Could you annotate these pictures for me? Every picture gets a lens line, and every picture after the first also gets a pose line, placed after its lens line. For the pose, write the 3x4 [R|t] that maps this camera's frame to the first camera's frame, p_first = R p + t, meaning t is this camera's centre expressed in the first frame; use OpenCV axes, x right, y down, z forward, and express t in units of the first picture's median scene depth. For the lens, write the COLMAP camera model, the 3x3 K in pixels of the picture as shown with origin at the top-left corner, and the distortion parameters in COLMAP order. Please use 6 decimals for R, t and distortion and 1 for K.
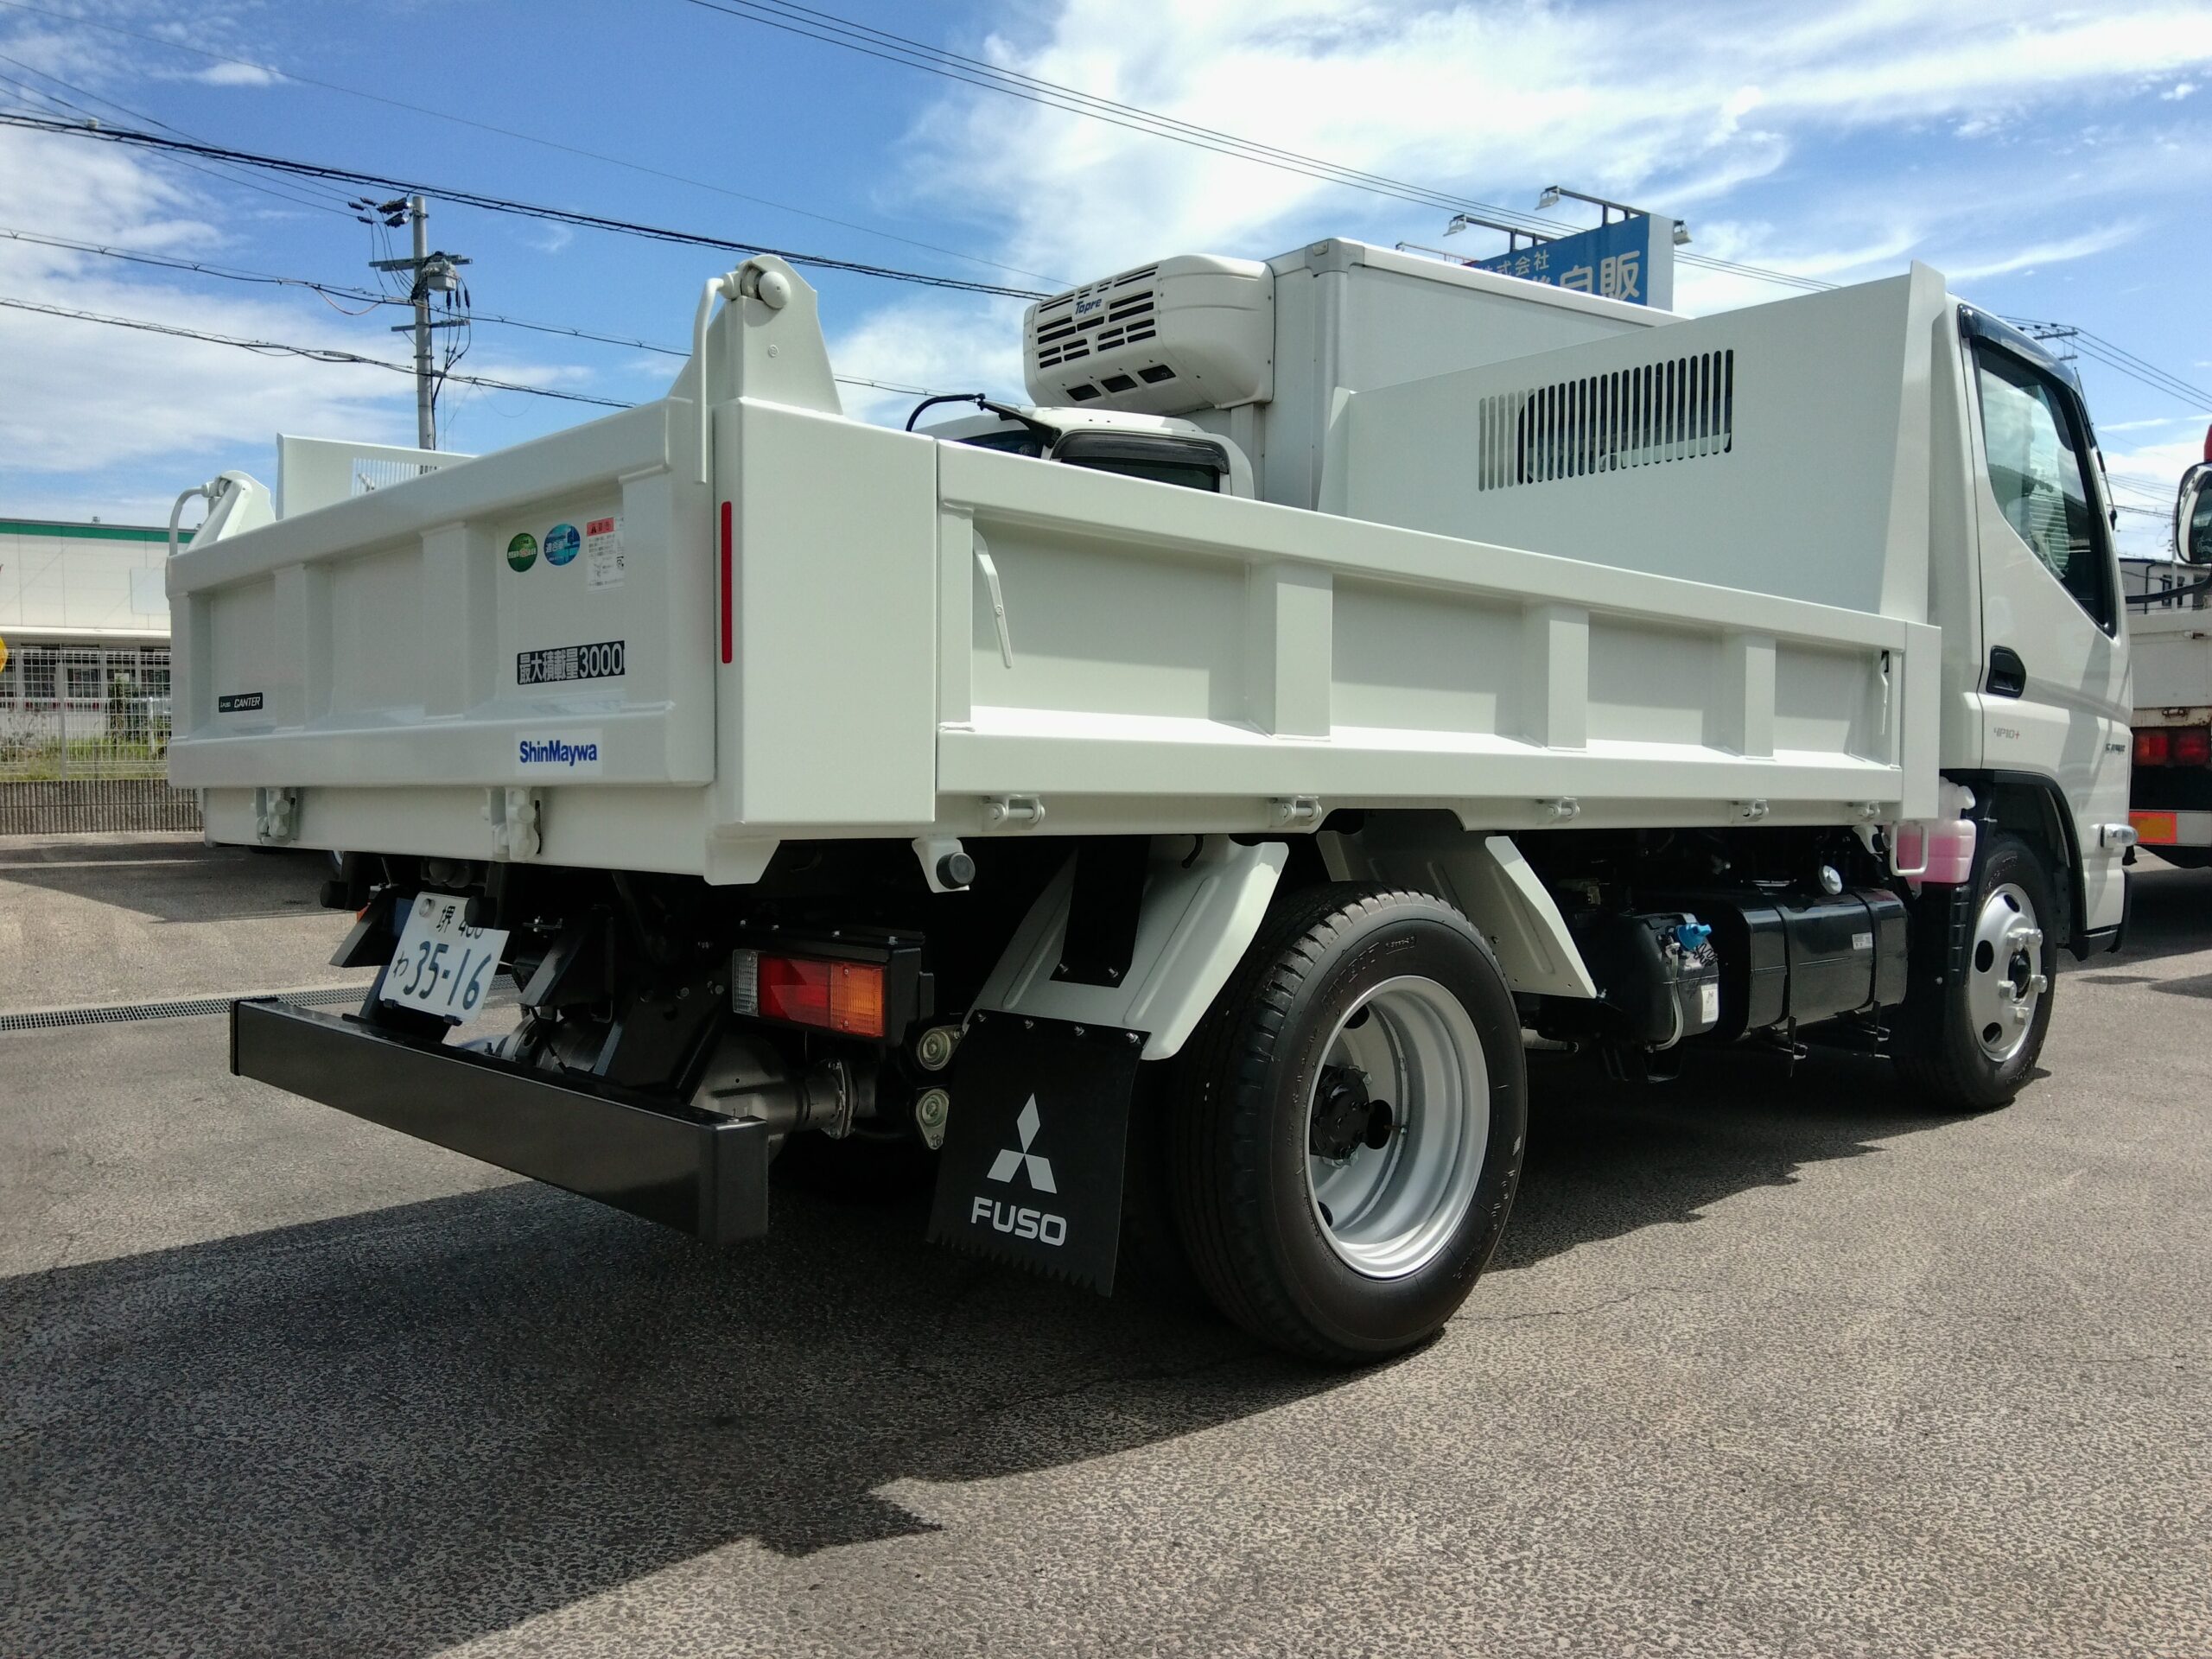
lens RADIAL K [[1730.4, 0, 1064.8], [0, 1730.4, 828.3], [0, 0, 1]] dist [0.042393, 0.002575]
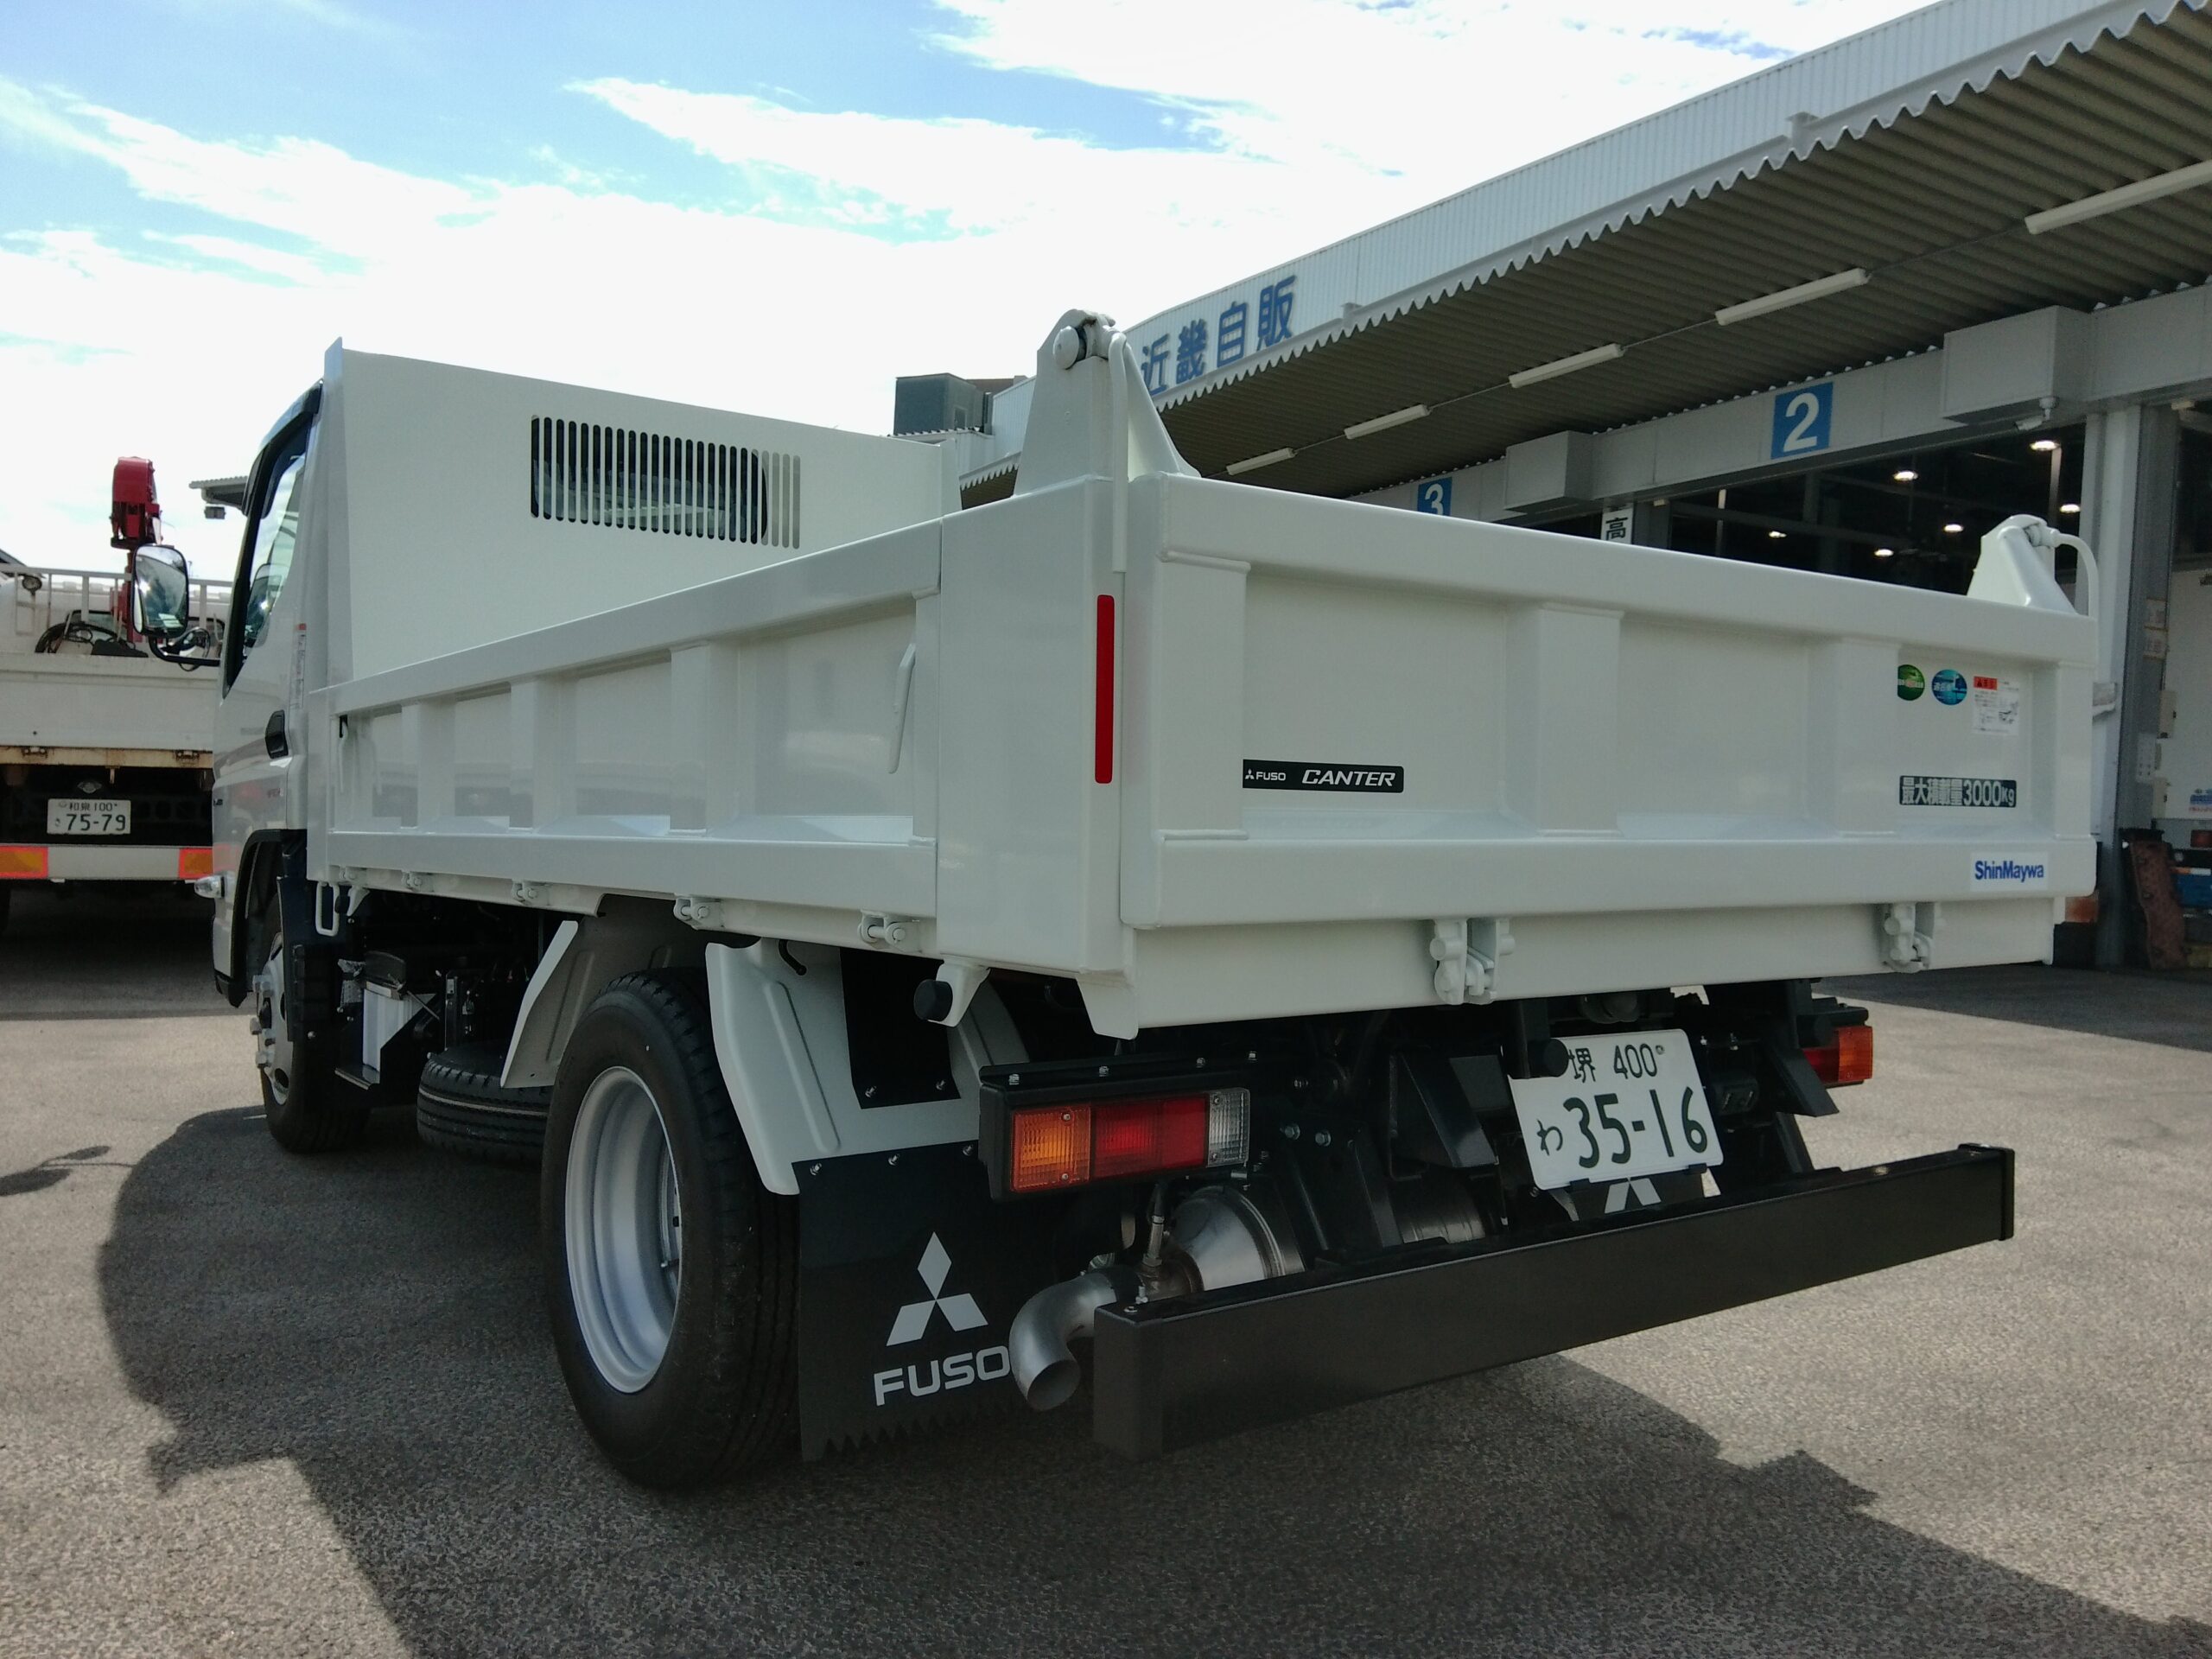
lens RADIAL K [[1732.1, 0, 1096.6], [0, 1732.1, 835.5], [0, 0, 1]] dist [0.111170, -0.153251]
pose [[0.113436, -0.010389, 0.993491, -1.312964], [0.010081, 0.999906, 0.009306, -0.071790], [-0.993494, 0.008959, 0.113530, 1.245089]]
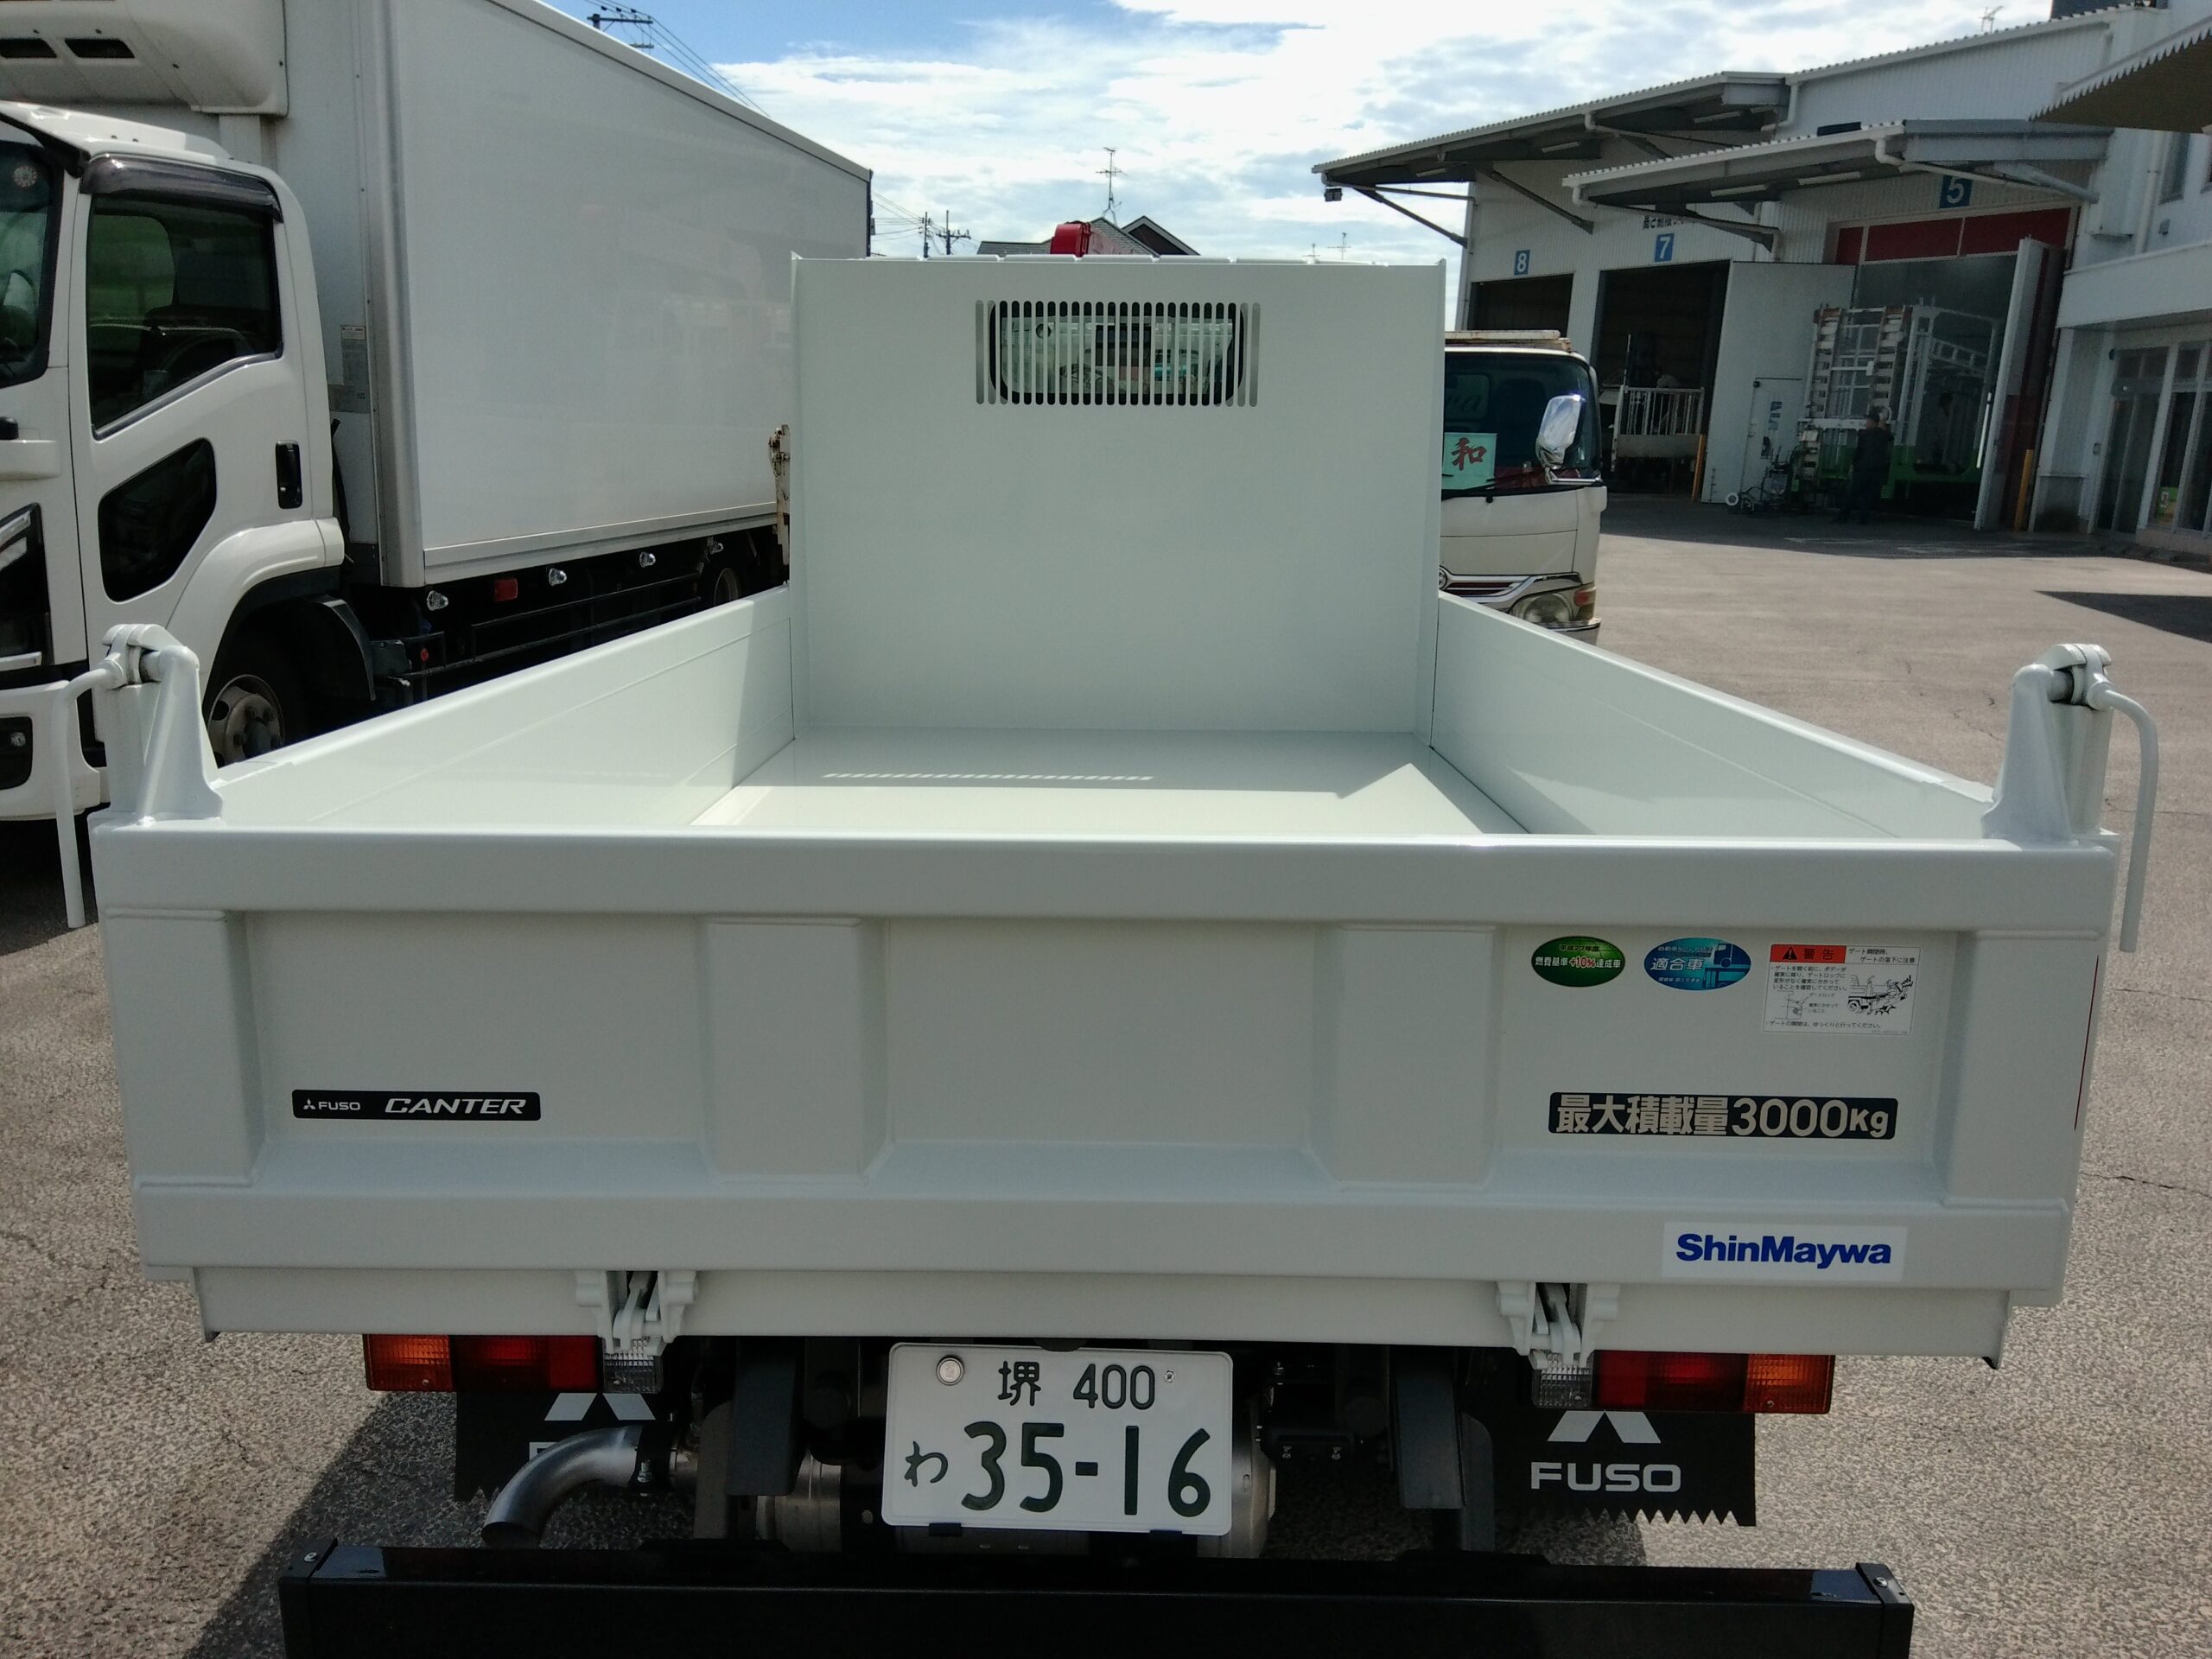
lens RADIAL K [[1732.1, 0, 1096.6], [0, 1732.1, 835.5], [0, 0, 1]] dist [0.111170, -0.153251]
pose [[0.690953, -0.155460, 0.705986, -0.862014], [0.011595, 0.978861, 0.204199, -0.325594], [-0.722807, -0.132906, 0.678149, 0.598178]]
